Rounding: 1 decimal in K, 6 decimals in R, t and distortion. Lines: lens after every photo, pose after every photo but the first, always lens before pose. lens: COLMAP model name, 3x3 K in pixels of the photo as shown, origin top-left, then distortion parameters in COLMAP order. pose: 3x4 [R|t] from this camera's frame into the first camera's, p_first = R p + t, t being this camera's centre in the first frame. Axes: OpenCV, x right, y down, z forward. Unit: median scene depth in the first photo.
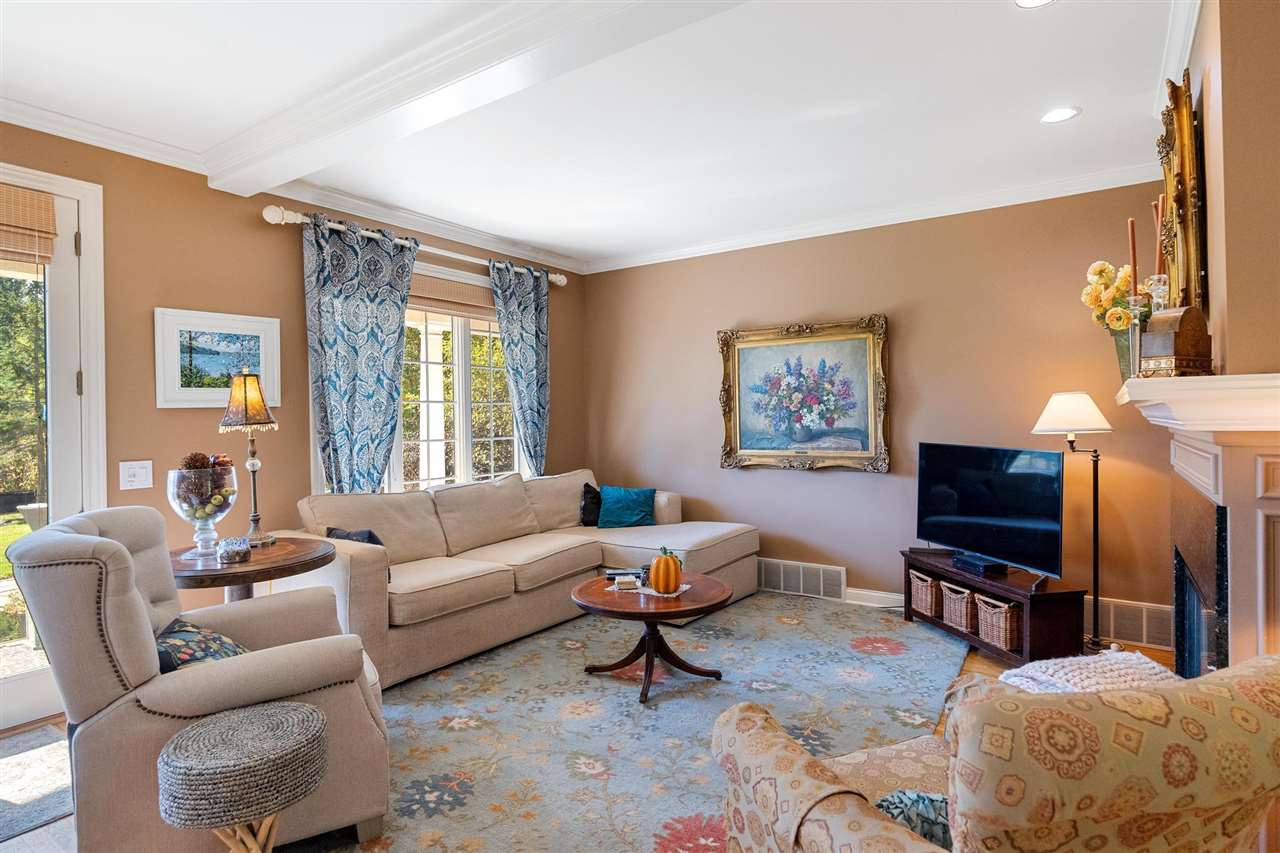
lens RADIAL K [[651.5, 0, 630.8], [0, 651.5, 409.6], [0, 0, 1]] dist [-0.004825, 0.000411]
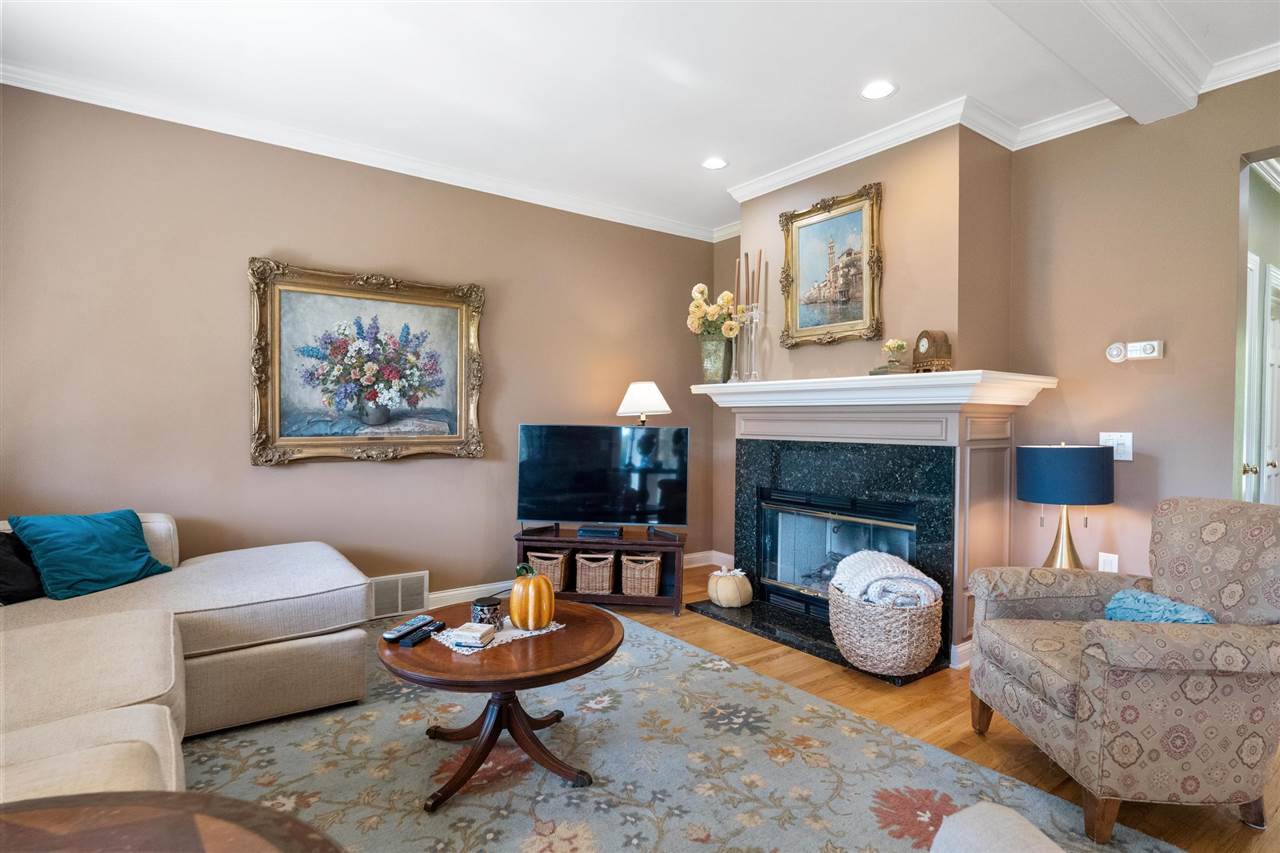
lens RADIAL K [[651.5, 0, 631.2], [0, 651.5, 423.2], [0, 0, 1]] dist [-0.004825, 0.000411]
pose [[0.334776, 0.007063, 0.942271, -0.397807], [-0.025178, 0.999682, 0.001451, 0.040204], [-0.941961, -0.024210, 0.334847, 0.468451]]
